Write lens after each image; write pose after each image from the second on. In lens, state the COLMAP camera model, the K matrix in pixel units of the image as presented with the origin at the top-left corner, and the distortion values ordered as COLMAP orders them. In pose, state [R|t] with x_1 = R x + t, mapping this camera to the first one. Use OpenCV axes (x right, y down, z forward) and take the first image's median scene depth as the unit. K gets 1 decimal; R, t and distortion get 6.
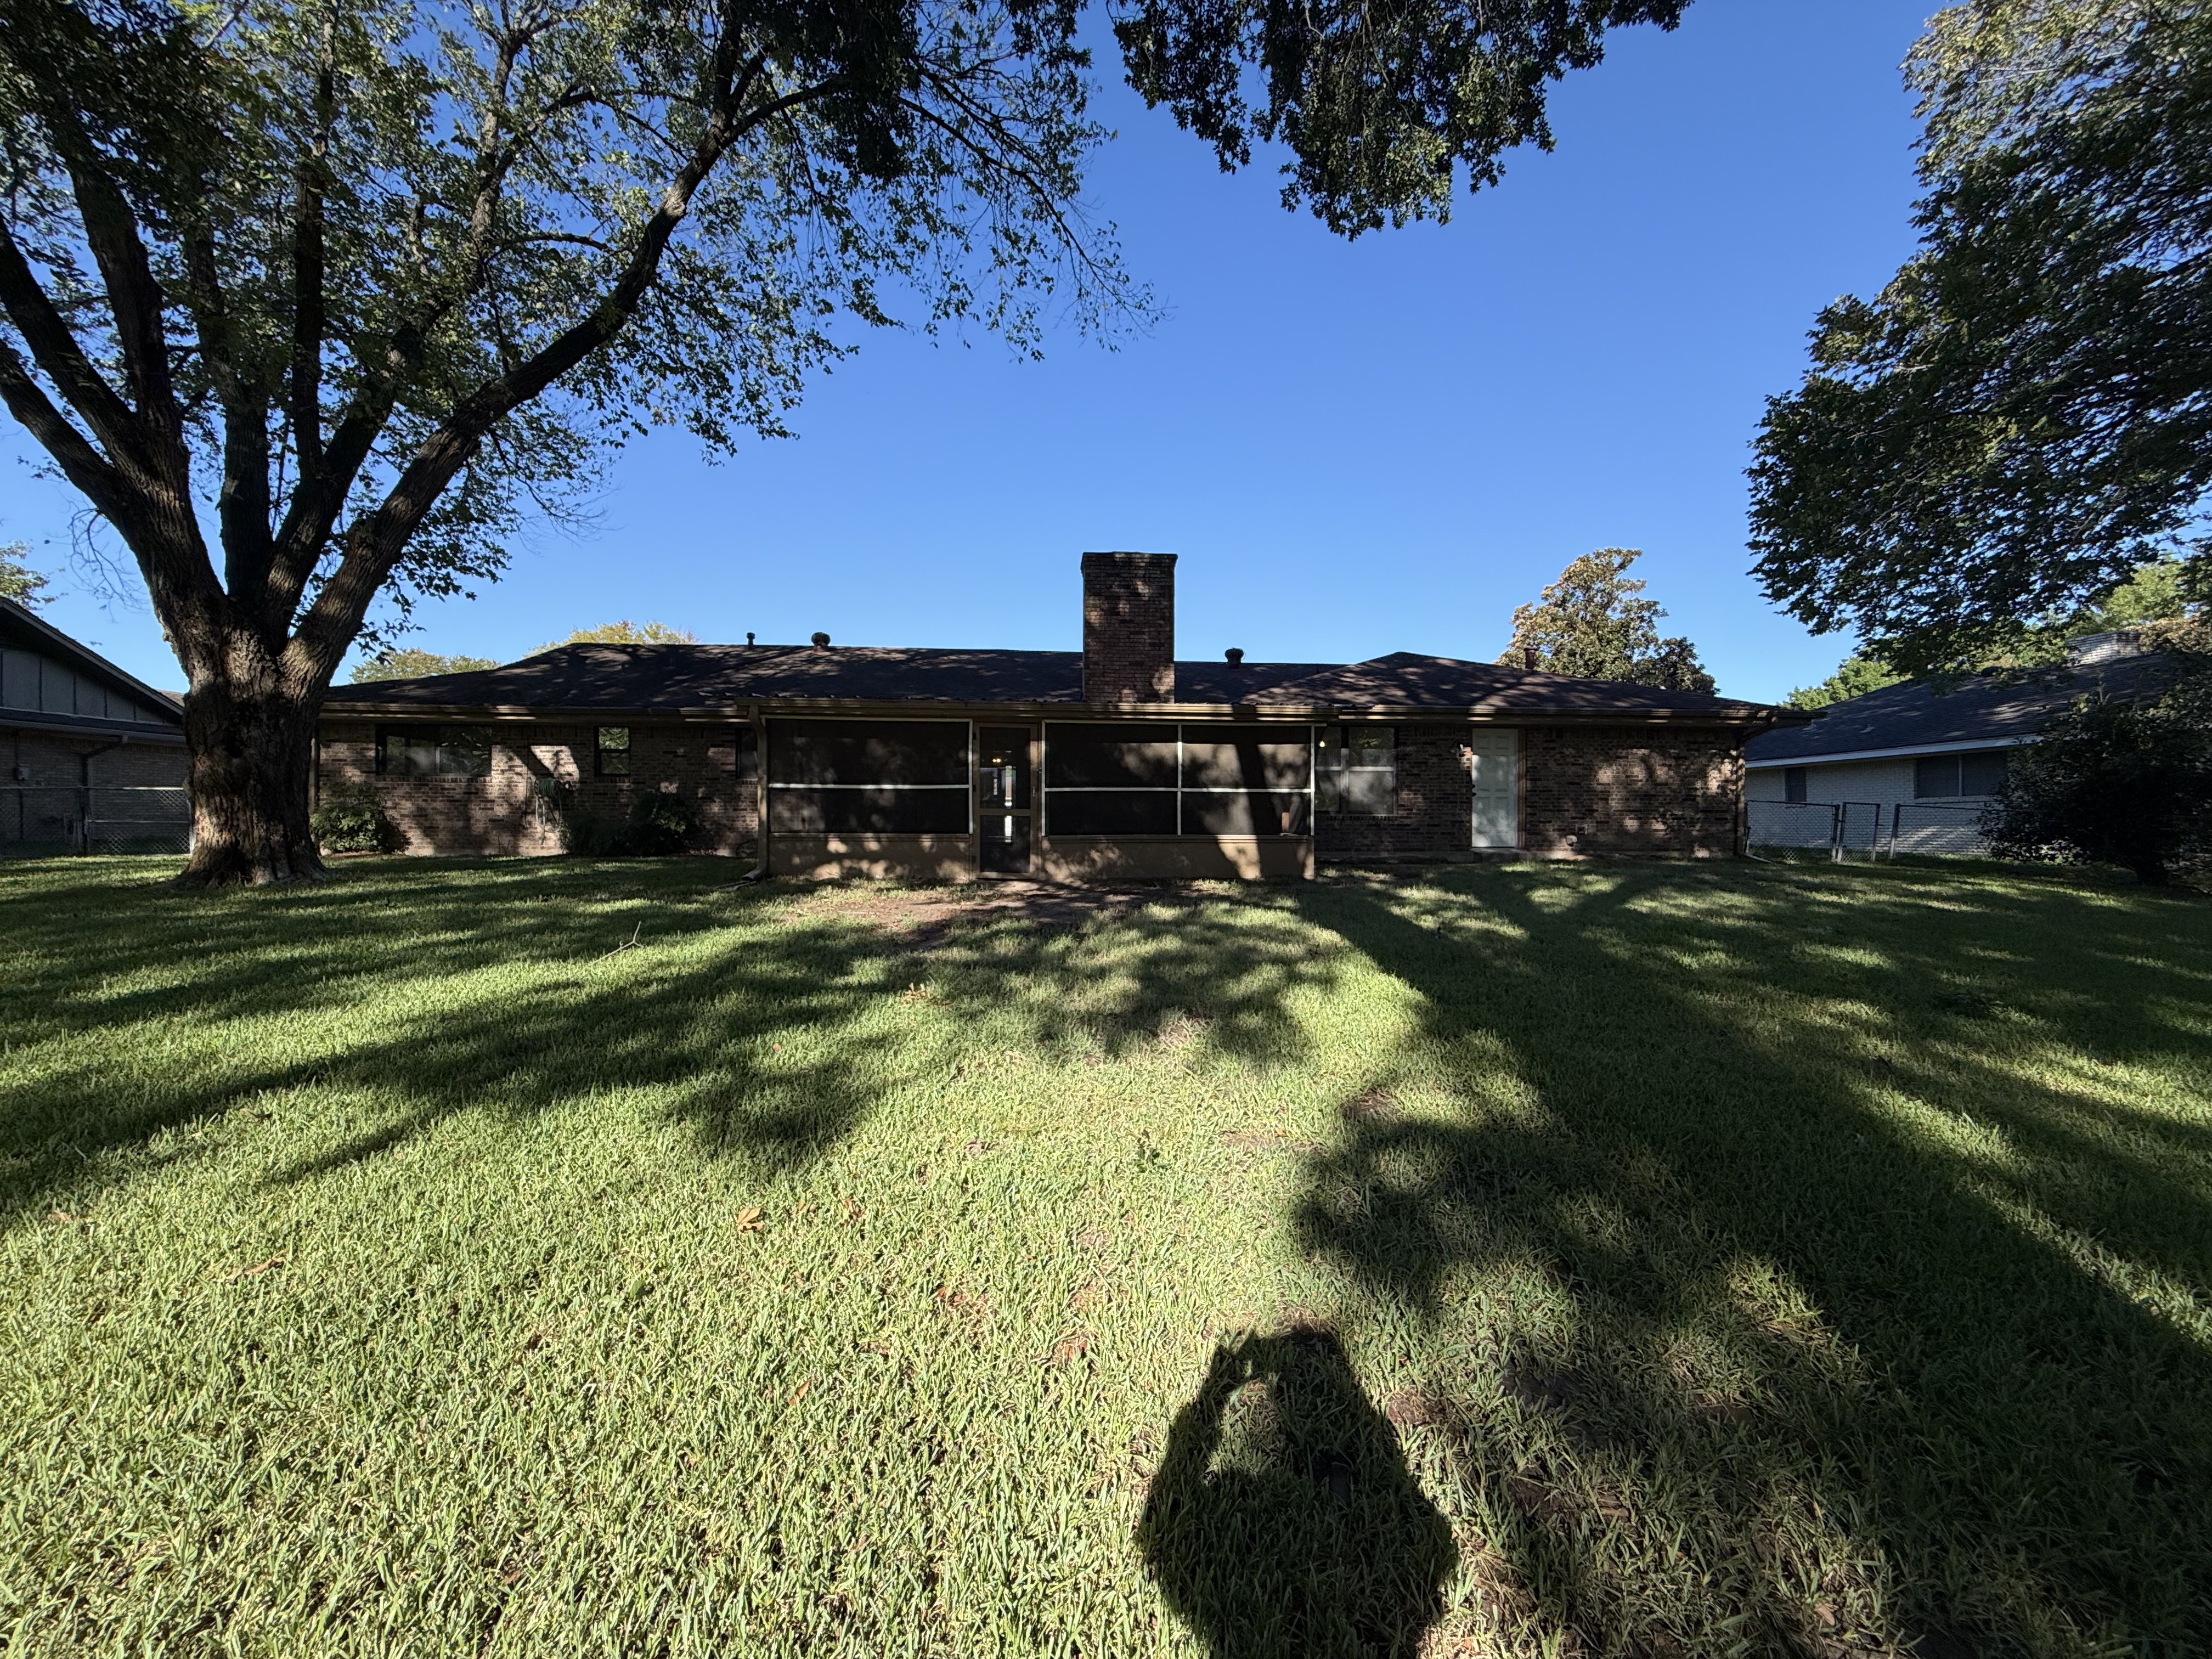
lens RADIAL K [[883.3, 0, 1106.0], [0, 883.3, 829.5], [0, 0, 1]] dist [-0.000892, 0.000125]
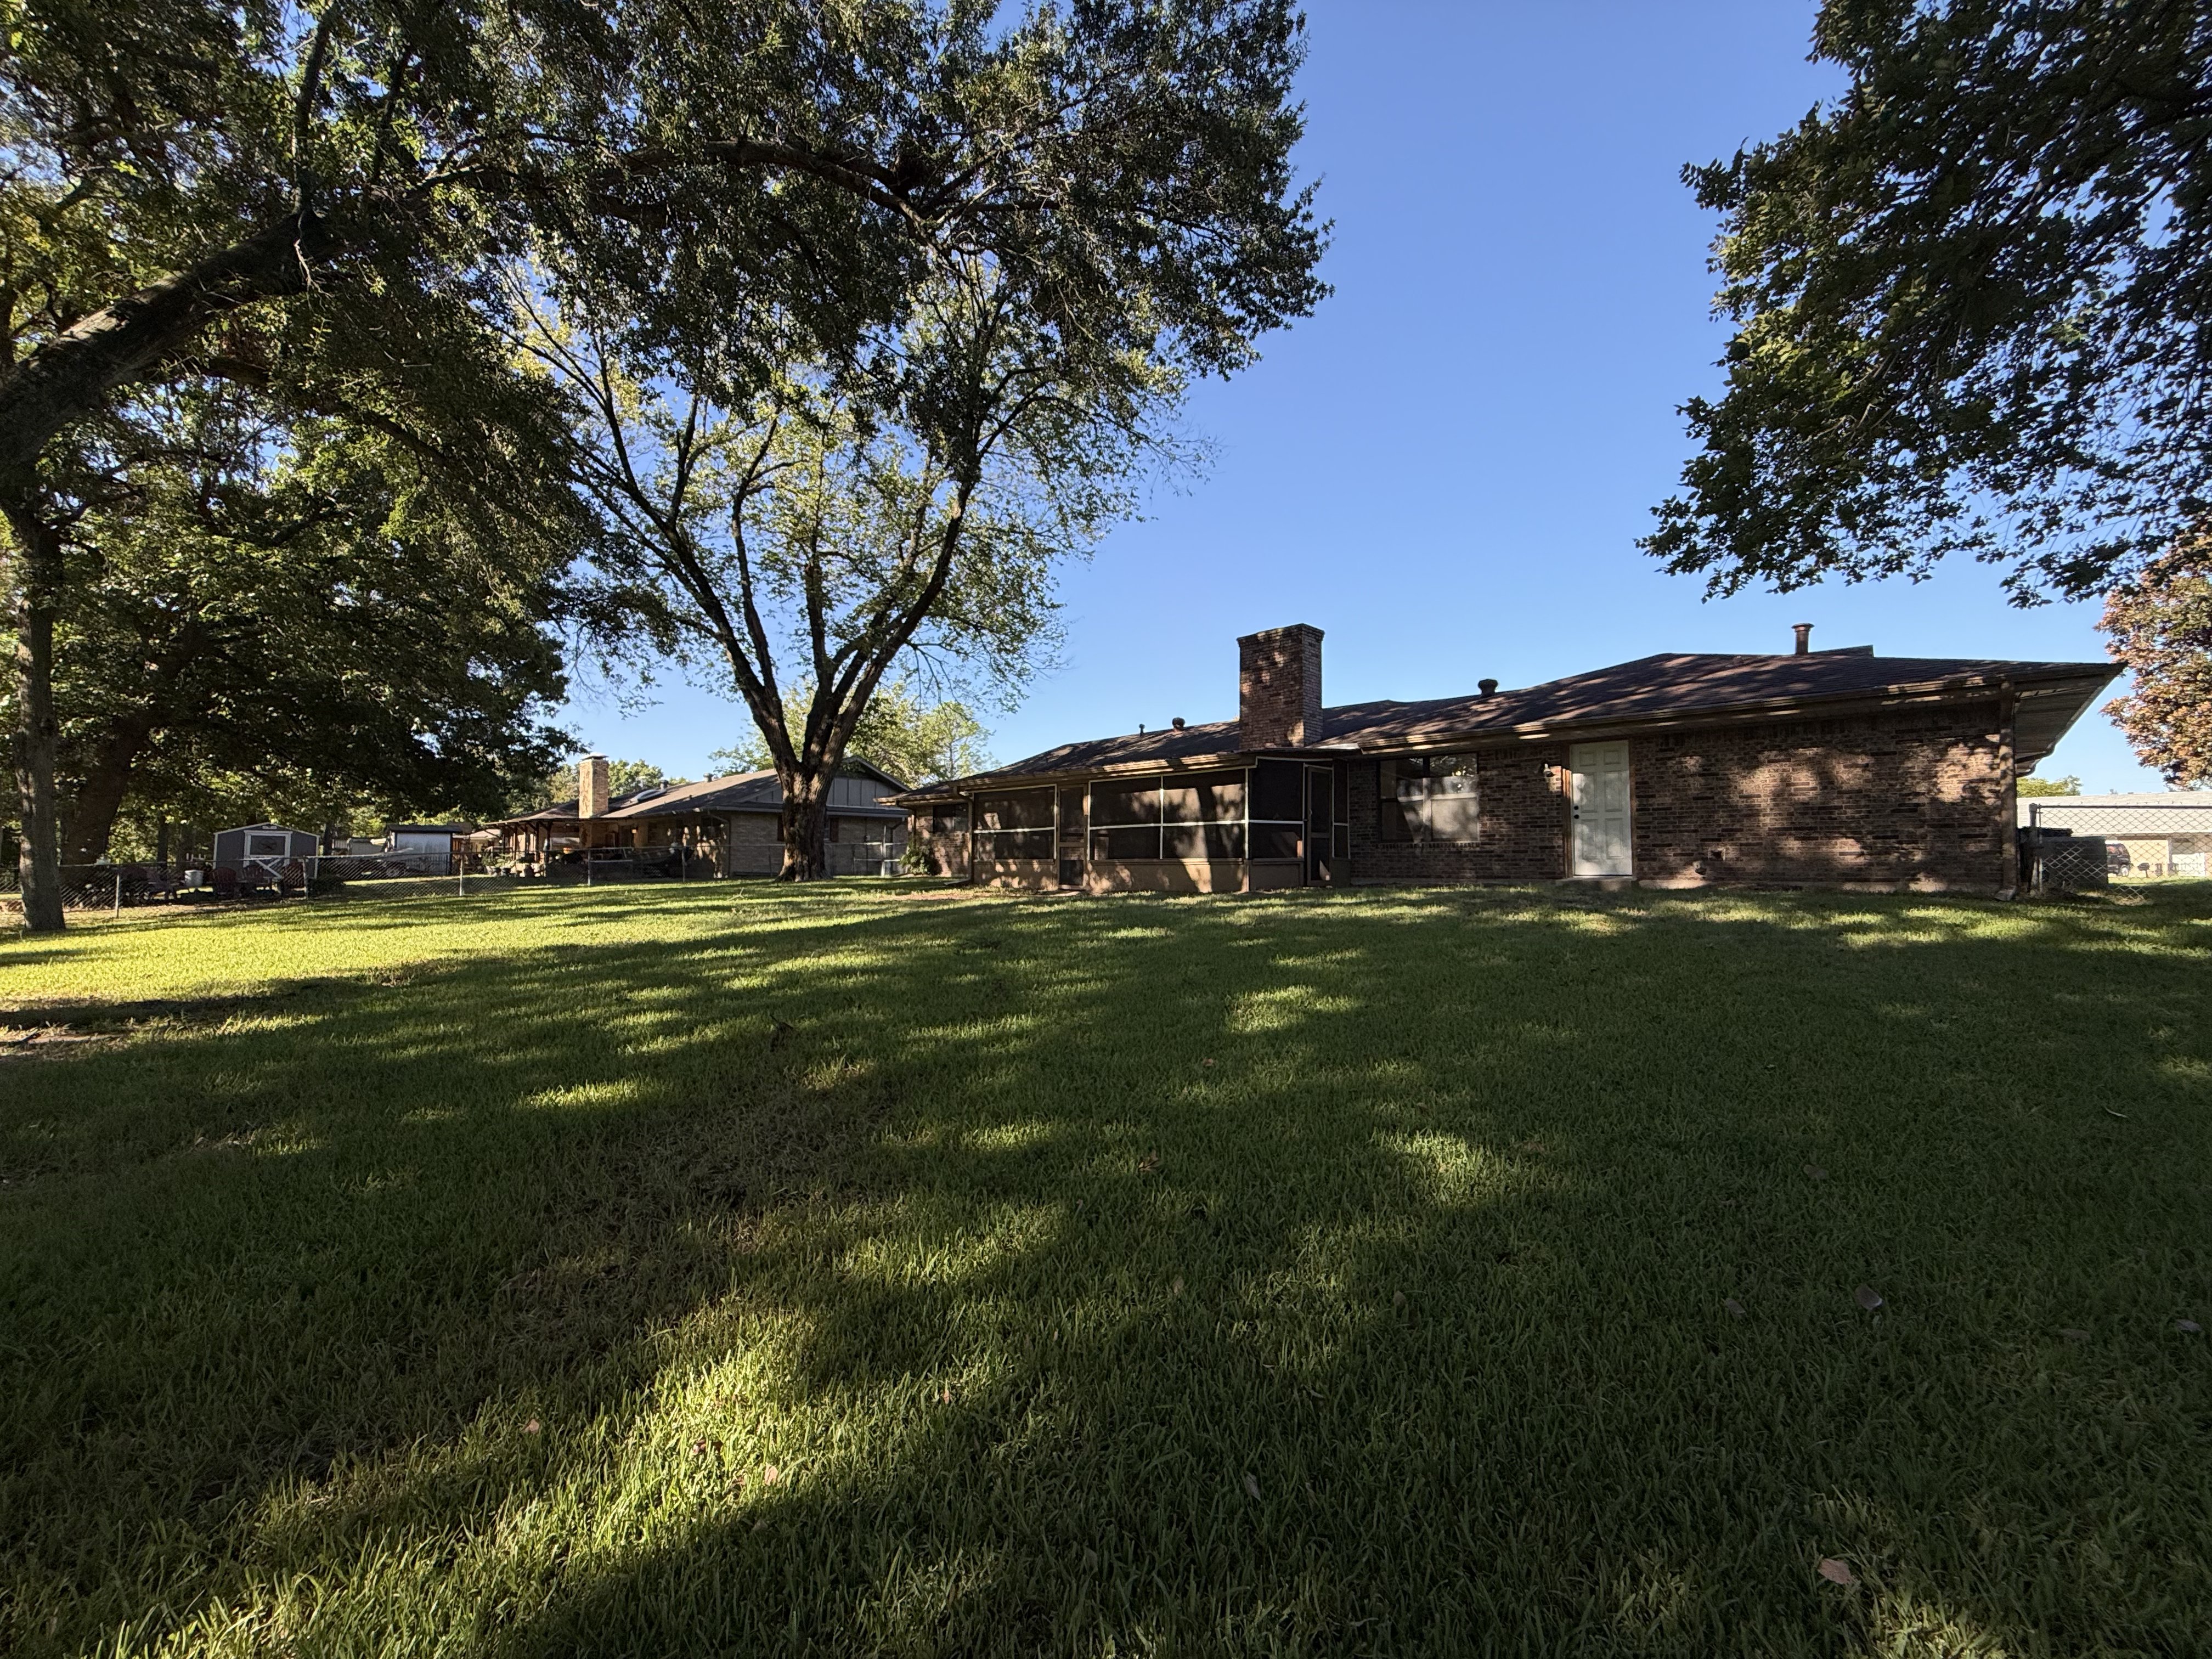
lens RADIAL K [[883.3, 0, 1106.0], [0, 883.3, 829.5], [0, 0, 1]] dist [-0.000892, 0.000125]
pose [[0.662736, -0.035805, -0.747997, 1.009422], [-0.008311, 0.998443, -0.055157, 0.034518], [0.748807, 0.042771, 0.661406, 0.057155]]
